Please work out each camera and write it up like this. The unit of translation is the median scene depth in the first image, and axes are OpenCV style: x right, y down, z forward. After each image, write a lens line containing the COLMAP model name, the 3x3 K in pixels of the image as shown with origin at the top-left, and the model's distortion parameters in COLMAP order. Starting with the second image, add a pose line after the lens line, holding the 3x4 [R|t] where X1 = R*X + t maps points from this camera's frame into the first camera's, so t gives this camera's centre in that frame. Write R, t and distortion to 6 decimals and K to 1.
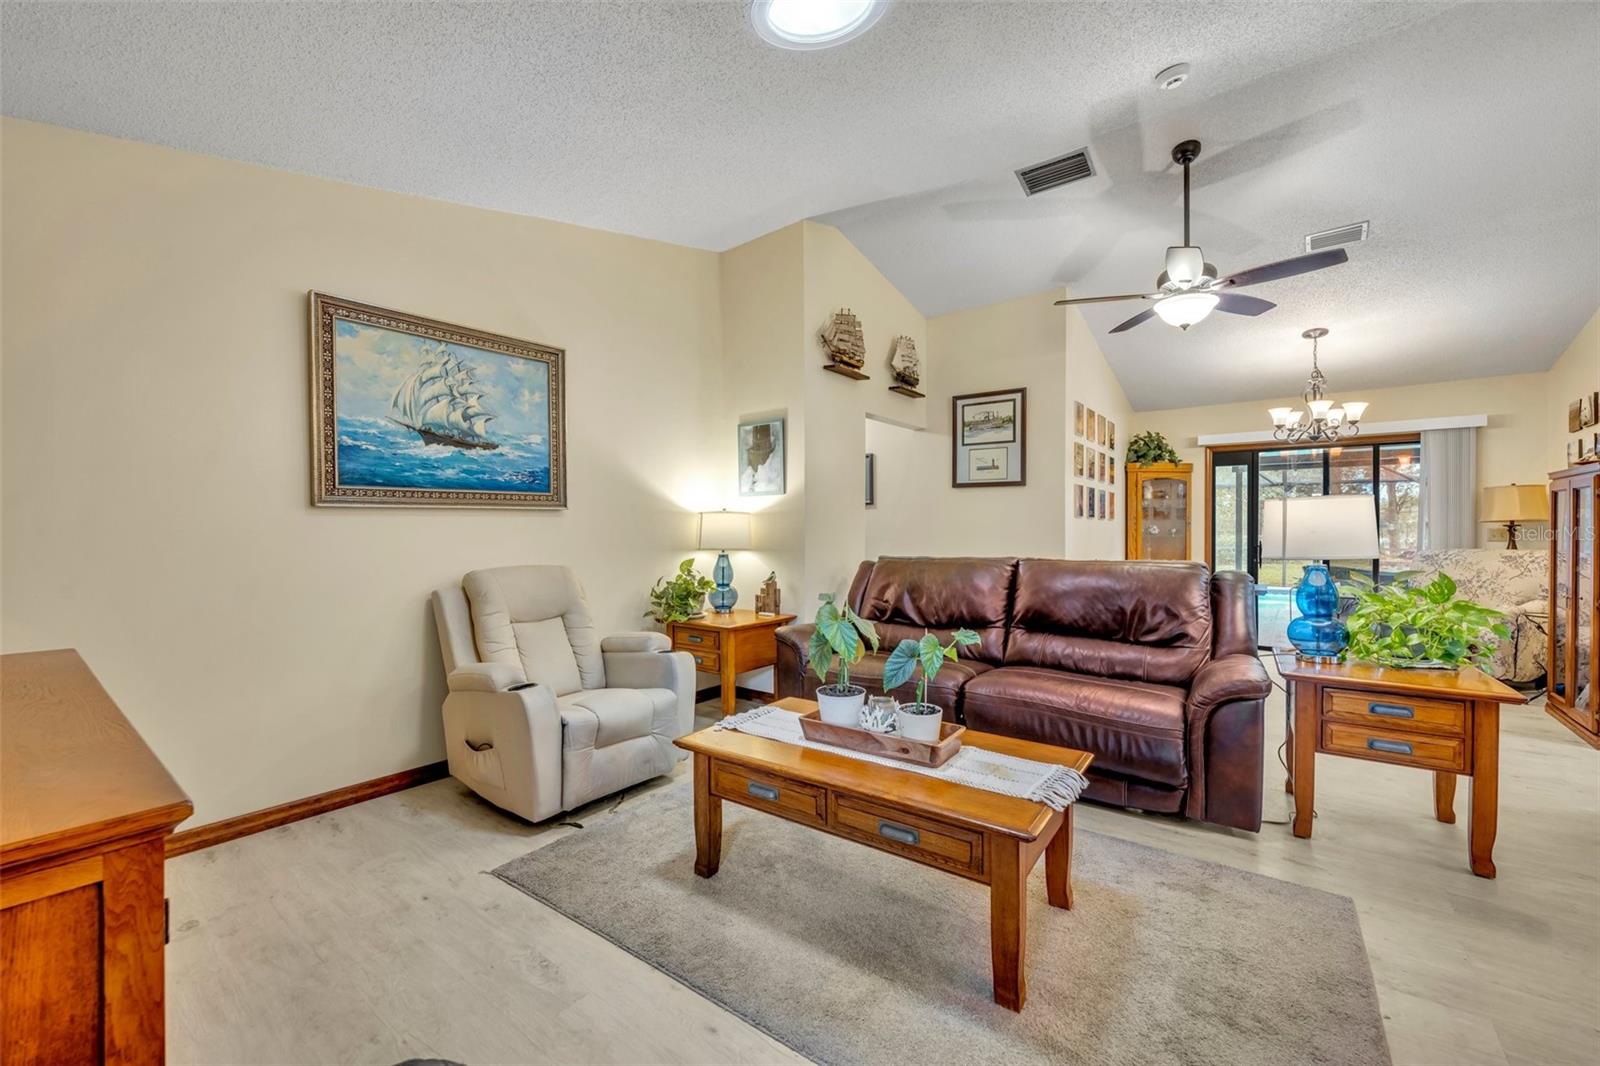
lens RADIAL K [[640.2, 0, 805.3], [0, 640.2, 530.2], [0, 0, 1]] dist [0.000074, -0.000183]
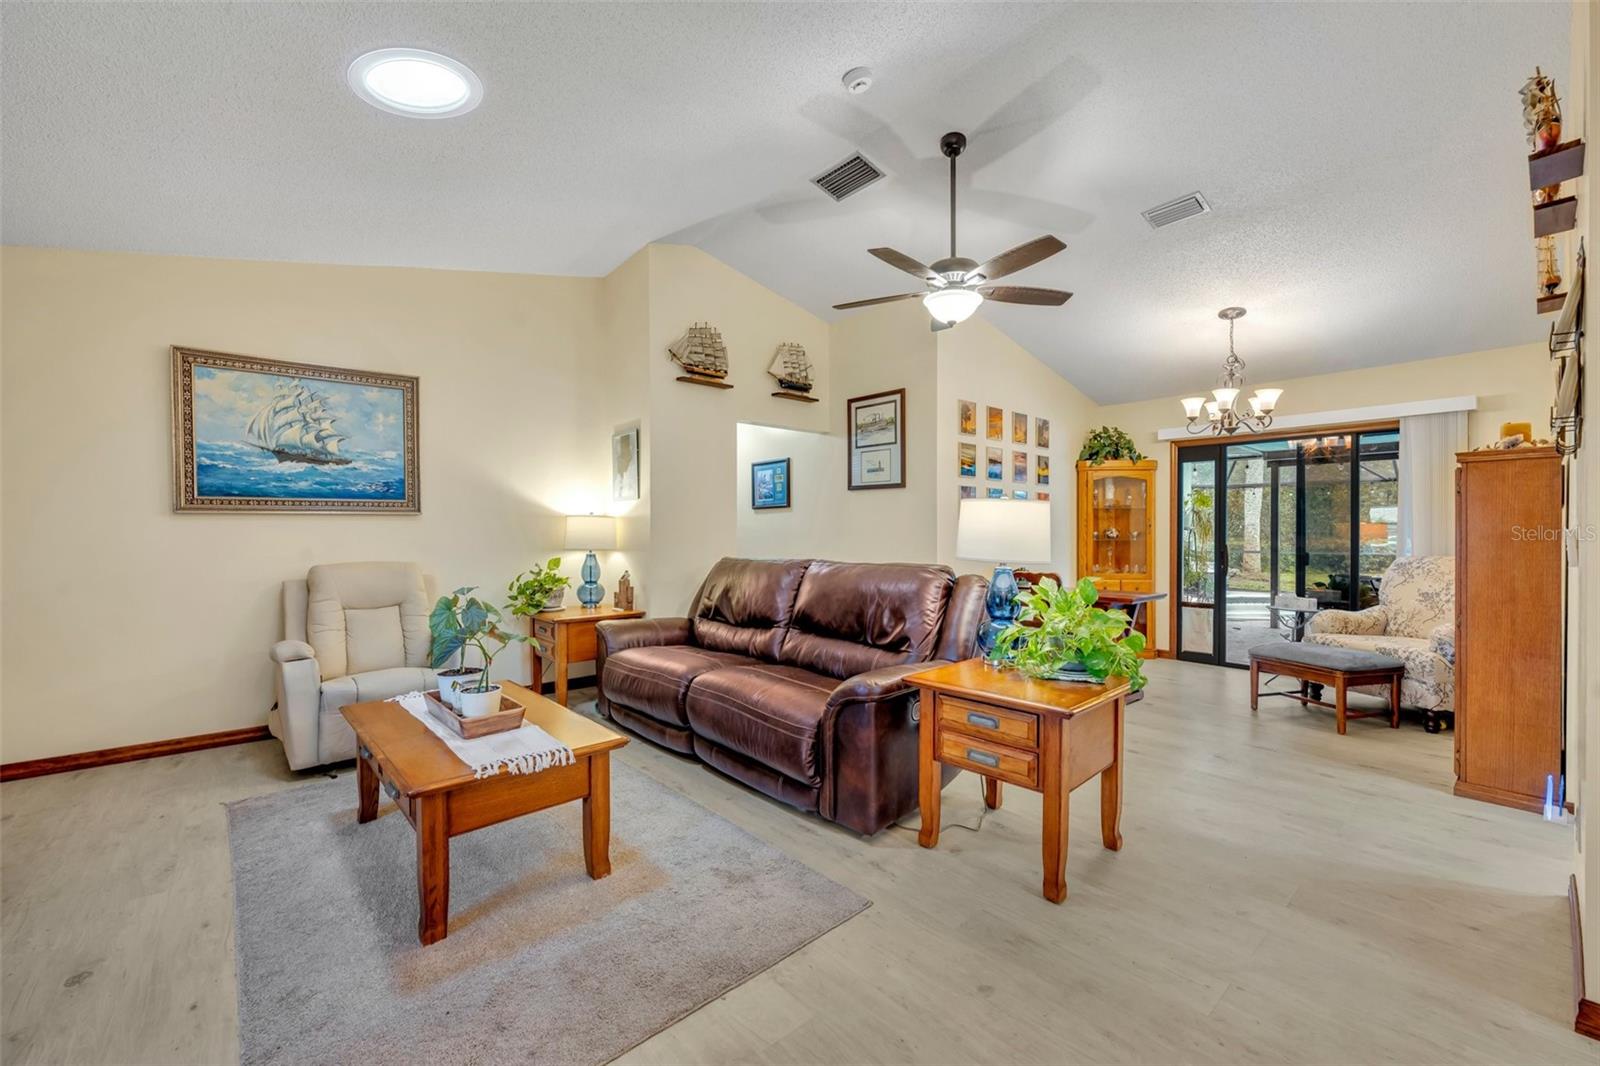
lens RADIAL K [[641.4, 0, 800.0], [0, 641.4, 533.0], [0, 0, 1]] dist [0.001004, 0.000170]
pose [[0.978628, 0.002180, -0.205626, 0.549012], [-0.001930, 0.999997, 0.001417, -0.001099], [0.205629, -0.000990, 0.978630, -0.001329]]
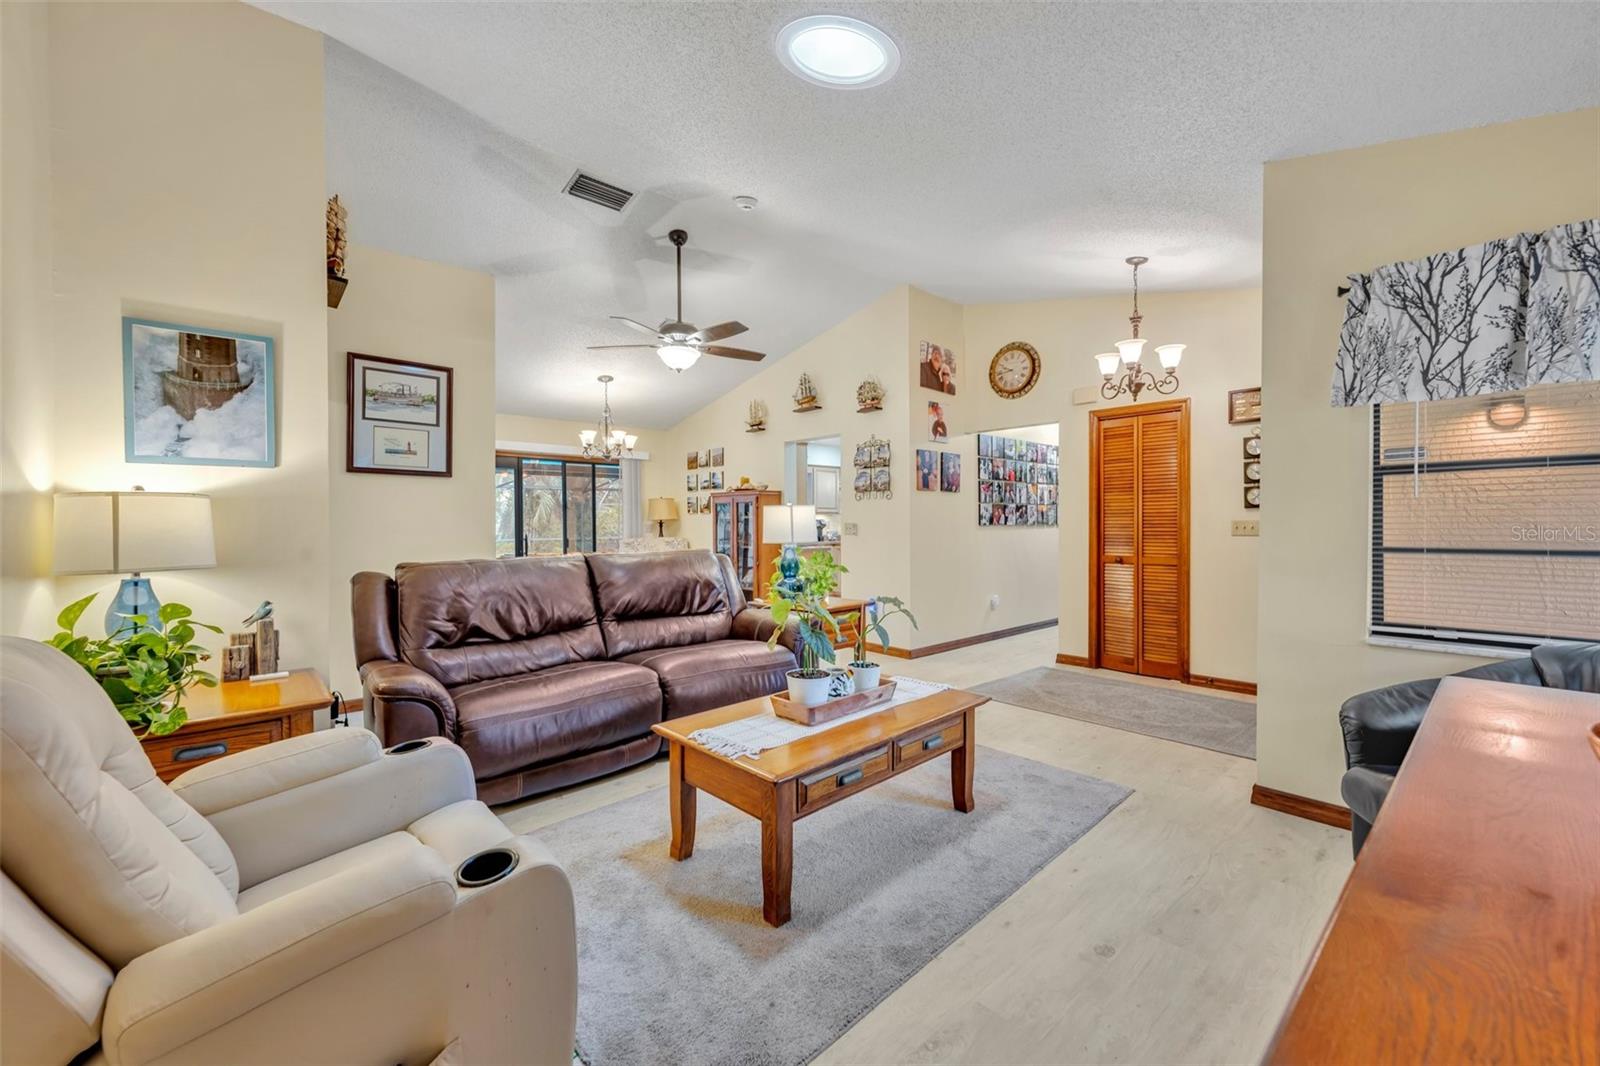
lens RADIAL K [[640.6, 0, 796.0], [0, 640.6, 525.6], [0, 0, 1]] dist [-0.000692, 0.000009]
pose [[0.186863, -0.003507, 0.982380, -0.630110], [0.005254, 0.999983, 0.002570, -0.002614], [-0.982372, 0.004681, 0.186879, 0.506424]]
